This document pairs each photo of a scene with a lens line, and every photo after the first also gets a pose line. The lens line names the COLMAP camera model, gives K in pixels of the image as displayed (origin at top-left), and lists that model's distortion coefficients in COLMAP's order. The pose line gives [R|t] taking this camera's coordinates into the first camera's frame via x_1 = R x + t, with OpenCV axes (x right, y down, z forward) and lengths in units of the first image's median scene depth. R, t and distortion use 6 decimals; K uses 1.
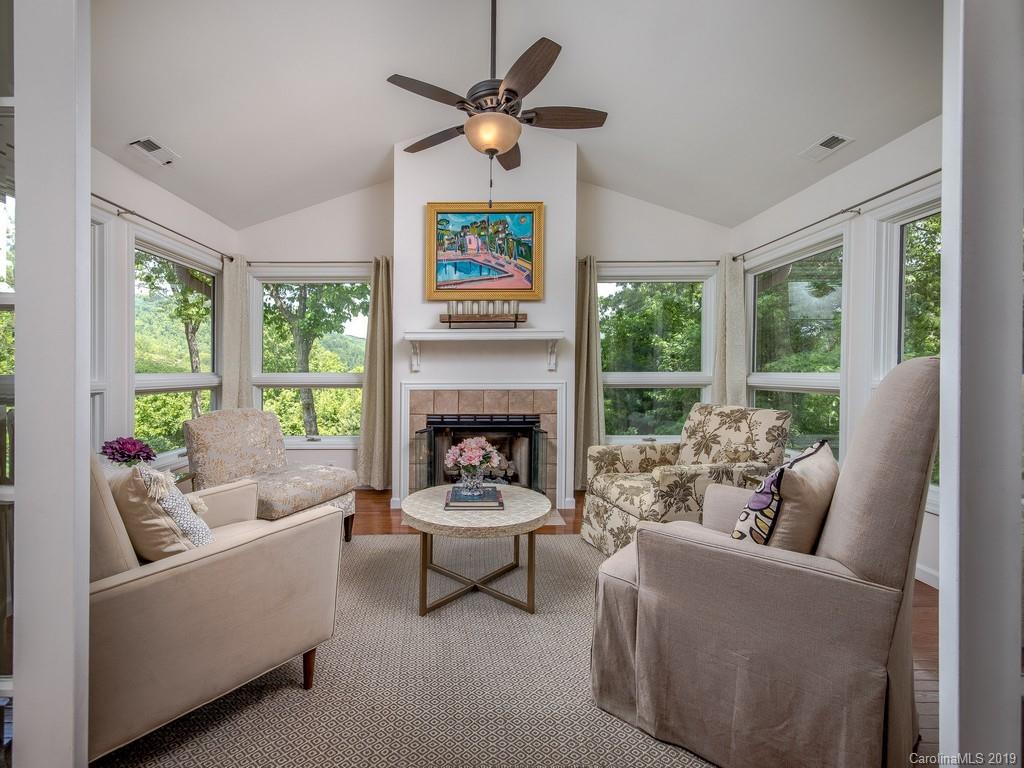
lens RADIAL K [[367.3, 0, 510.3], [0, 367.3, 369.3], [0, 0, 1]] dist [0.000336, 0.000039]
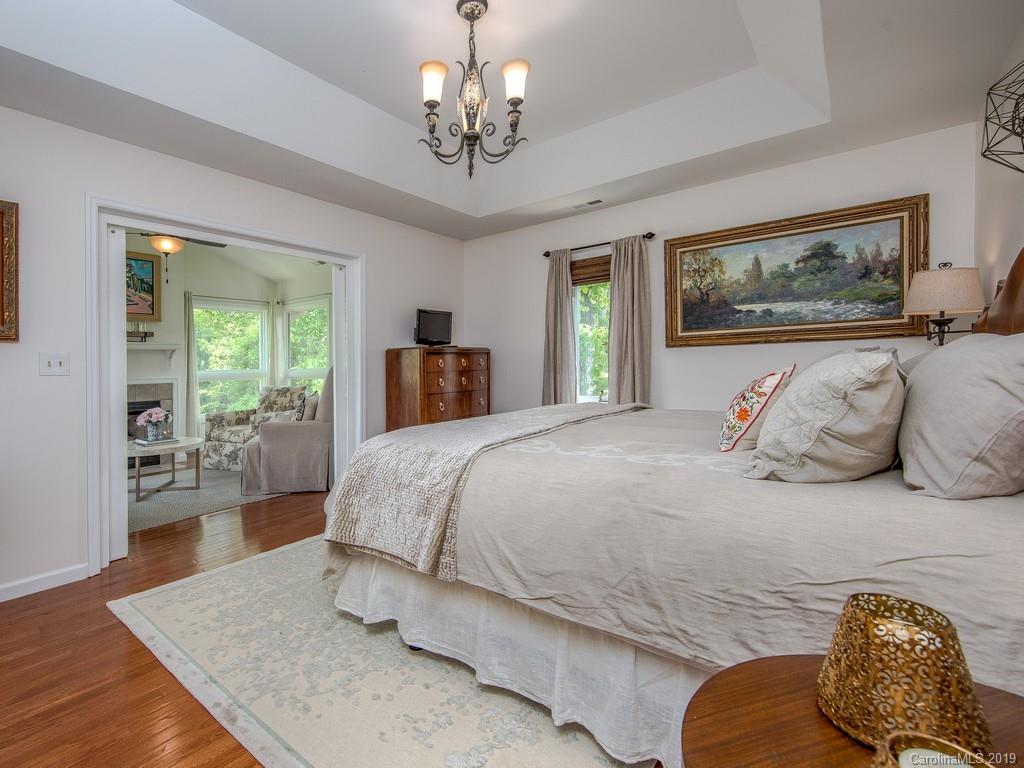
lens RADIAL K [[488.4, 0, 507.9], [0, 488.4, 366.7], [0, 0, 1]] dist [-0.000141, 0.000046]
pose [[0.510102, -0.013763, 0.860004, -1.116257], [0.015244, 0.999860, 0.006960, -0.004382], [-0.859979, 0.009559, 0.510240, -1.496577]]
